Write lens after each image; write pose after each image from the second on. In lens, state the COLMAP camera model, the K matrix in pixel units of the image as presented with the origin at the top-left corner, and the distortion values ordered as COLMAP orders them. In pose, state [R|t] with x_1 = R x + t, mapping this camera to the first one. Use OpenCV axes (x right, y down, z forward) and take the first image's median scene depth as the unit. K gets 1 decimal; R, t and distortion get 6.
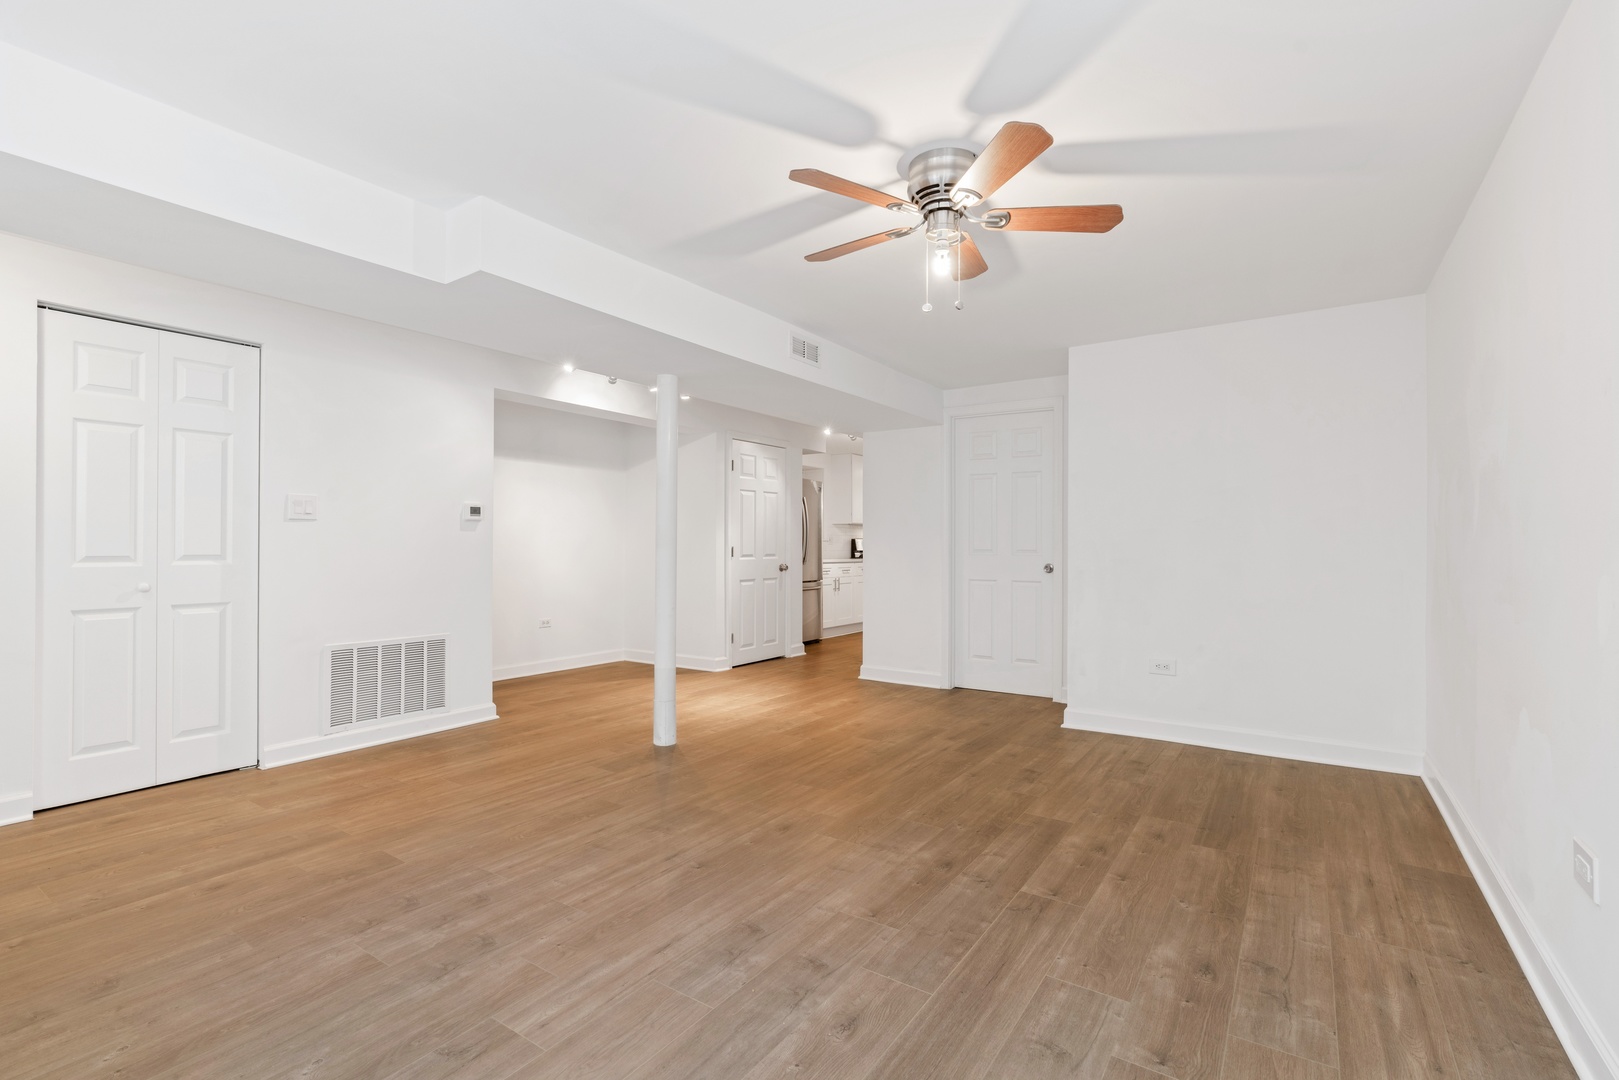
lens RADIAL K [[731.6, 0, 804.0], [0, 731.6, 537.5], [0, 0, 1]] dist [-0.011052, 0.003681]
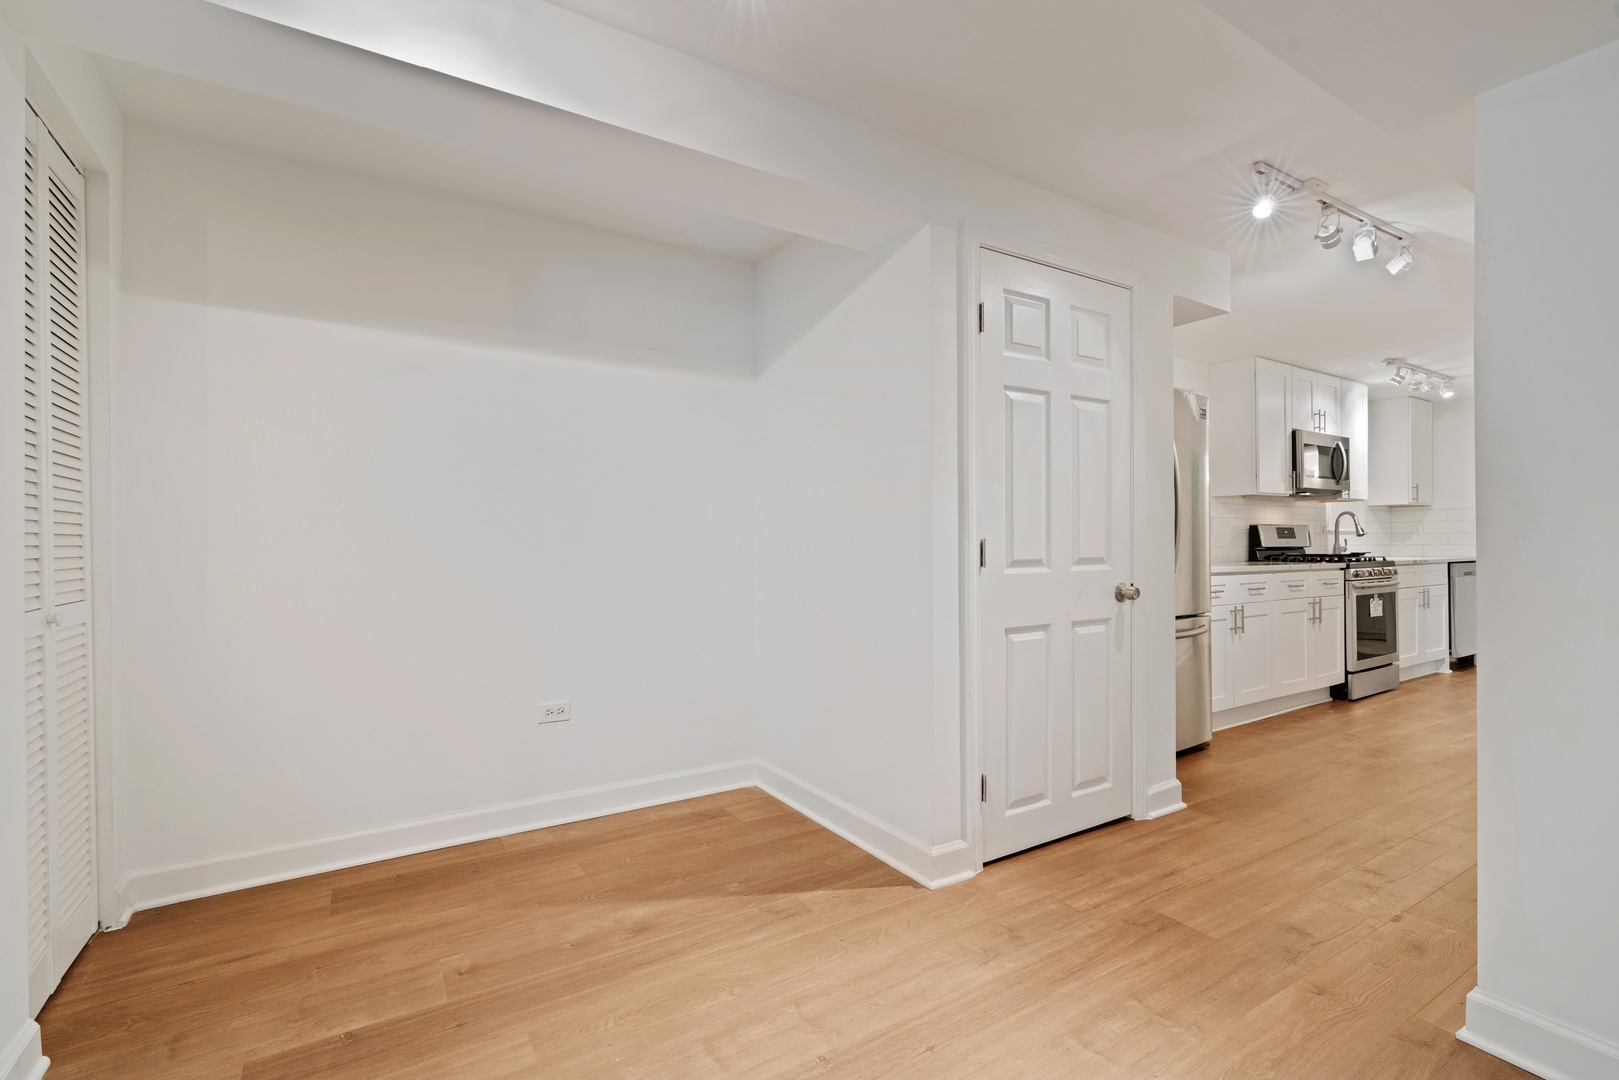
lens RADIAL K [[731.6, 0, 803.4], [0, 731.6, 539.9], [0, 0, 1]] dist [-0.011052, 0.003681]
pose [[0.917782, -0.006453, -0.397031, -0.077392], [0.010363, 0.999917, 0.007702, 0.020322], [0.396948, -0.011183, 0.917773, 1.403636]]
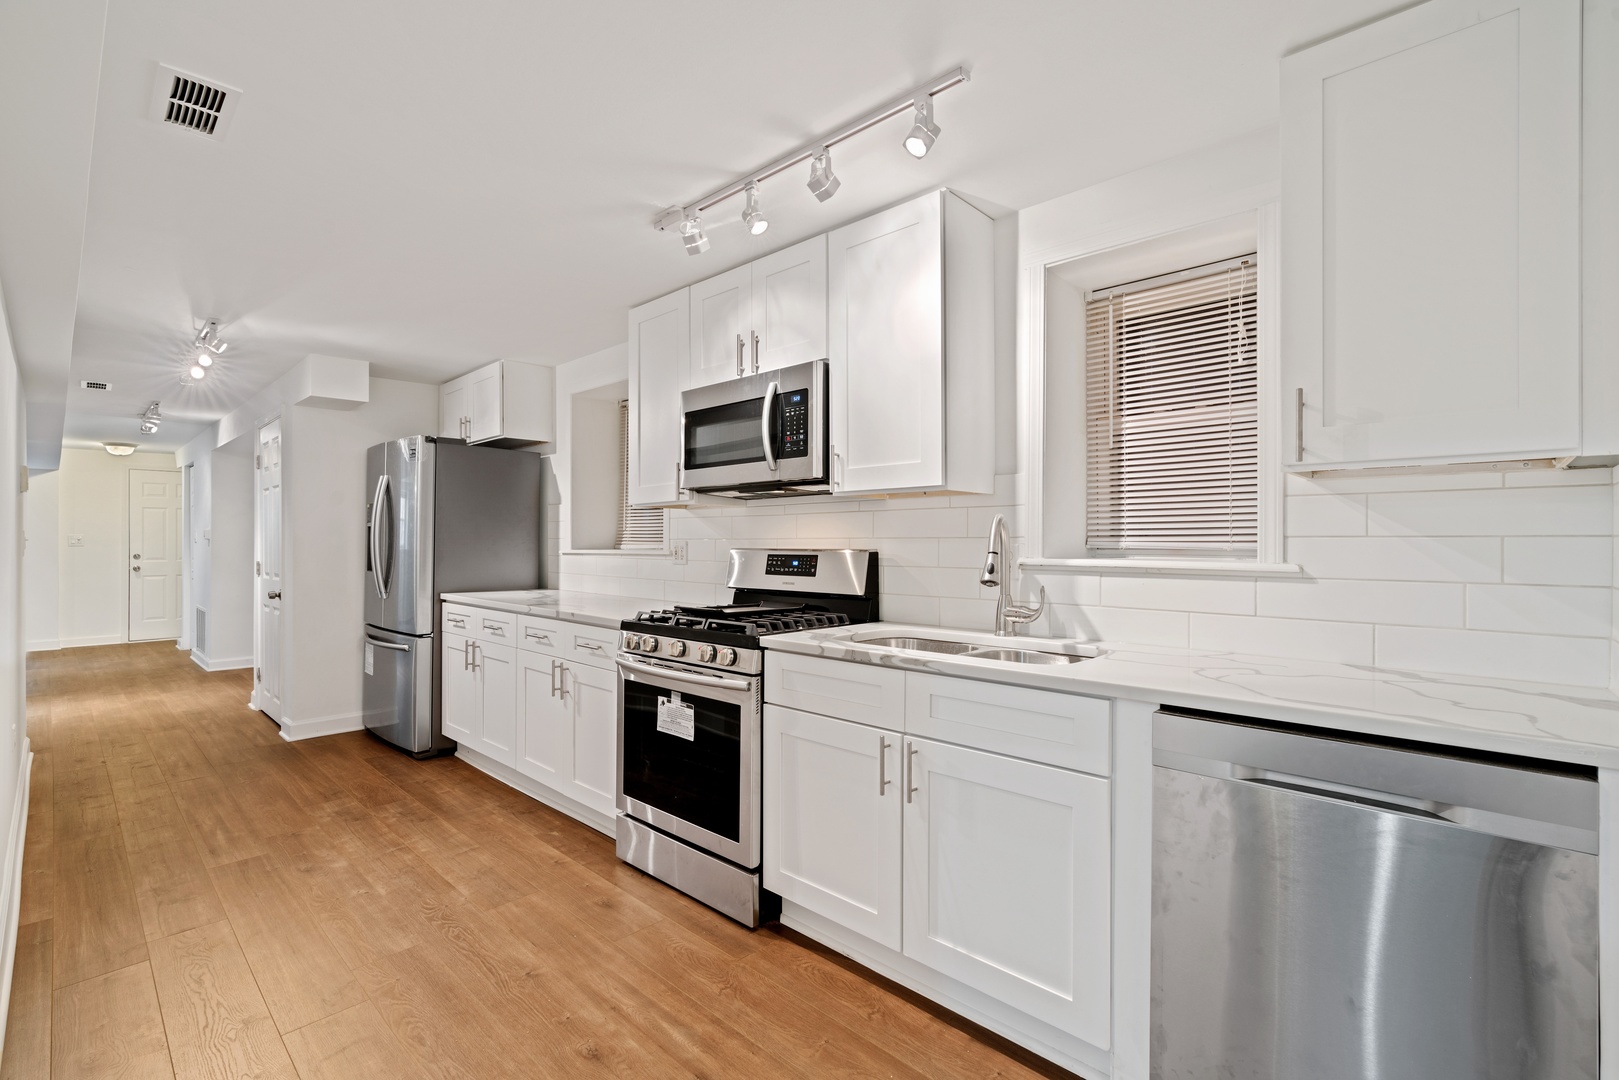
lens RADIAL K [[731.6, 0, 803.4], [0, 731.6, 538.7], [0, 0, 1]] dist [-0.011052, 0.003681]
pose [[-0.158770, -0.006614, -0.987293, 1.346303], [0.010336, 0.999912, -0.008361, 0.001723], [0.987261, -0.011532, -0.158688, 3.854418]]
